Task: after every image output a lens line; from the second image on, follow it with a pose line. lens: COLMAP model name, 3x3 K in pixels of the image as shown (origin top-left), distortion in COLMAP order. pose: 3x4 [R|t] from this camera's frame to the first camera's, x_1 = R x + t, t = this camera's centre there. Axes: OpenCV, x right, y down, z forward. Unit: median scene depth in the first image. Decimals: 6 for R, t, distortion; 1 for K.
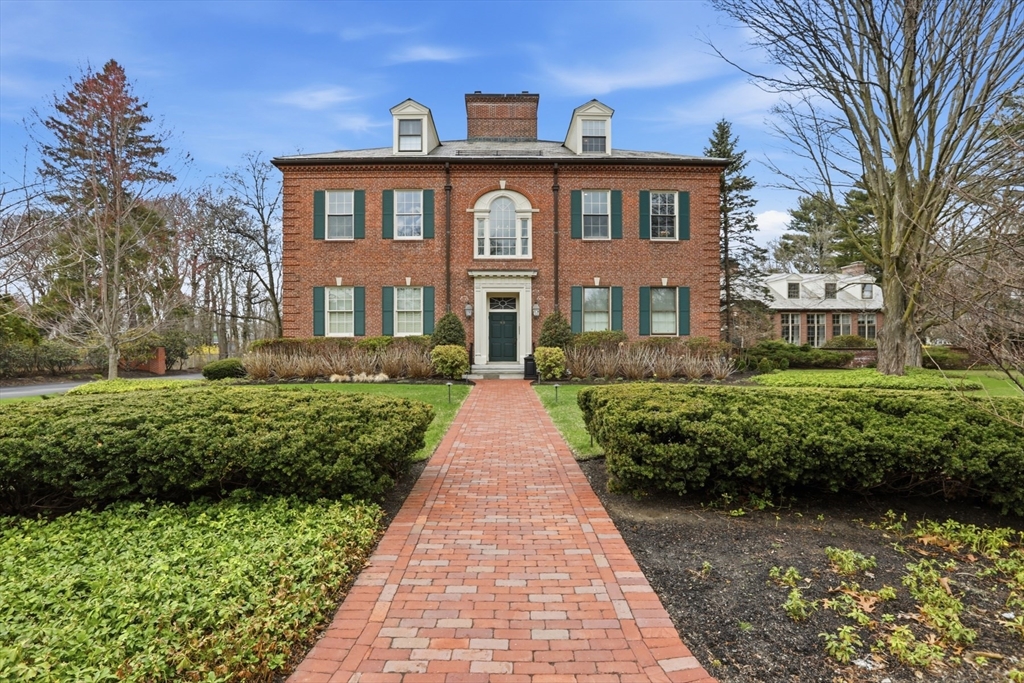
lens RADIAL K [[464.8, 0, 510.5], [0, 464.8, 330.3], [0, 0, 1]] dist [-0.083784, 0.049573]
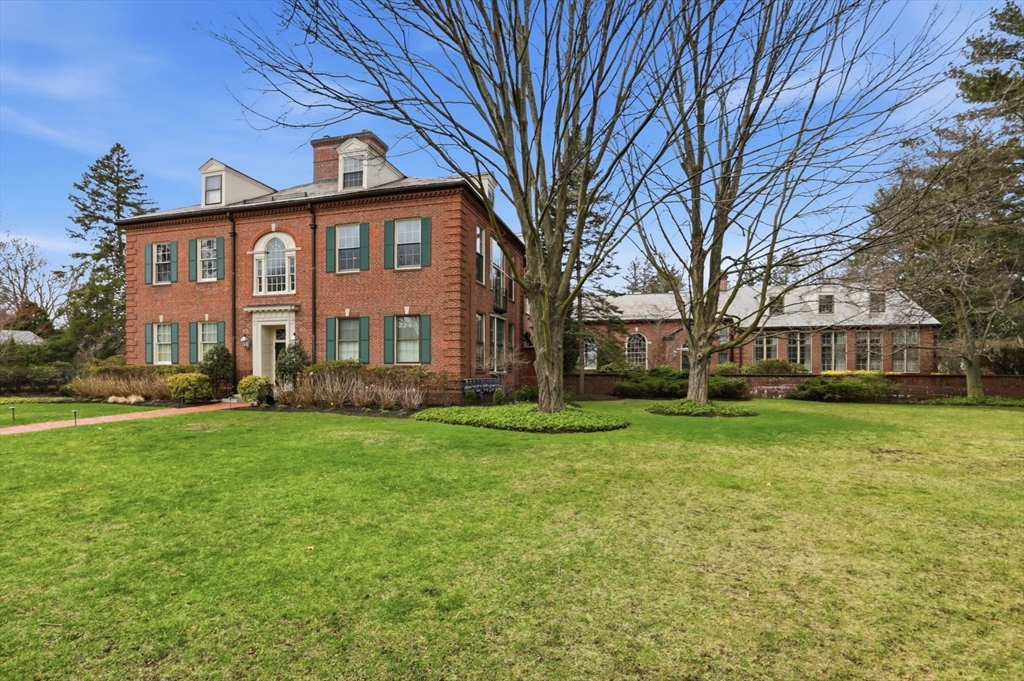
lens RADIAL K [[476.9, 0, 508.9], [0, 476.9, 349.4], [0, 0, 1]] dist [-0.059522, 0.020248]
pose [[0.968375, -0.010216, -0.249291, 0.804455], [0.009182, 0.999944, -0.005308, -0.012640], [0.249331, 0.002851, 0.968414, 0.054539]]
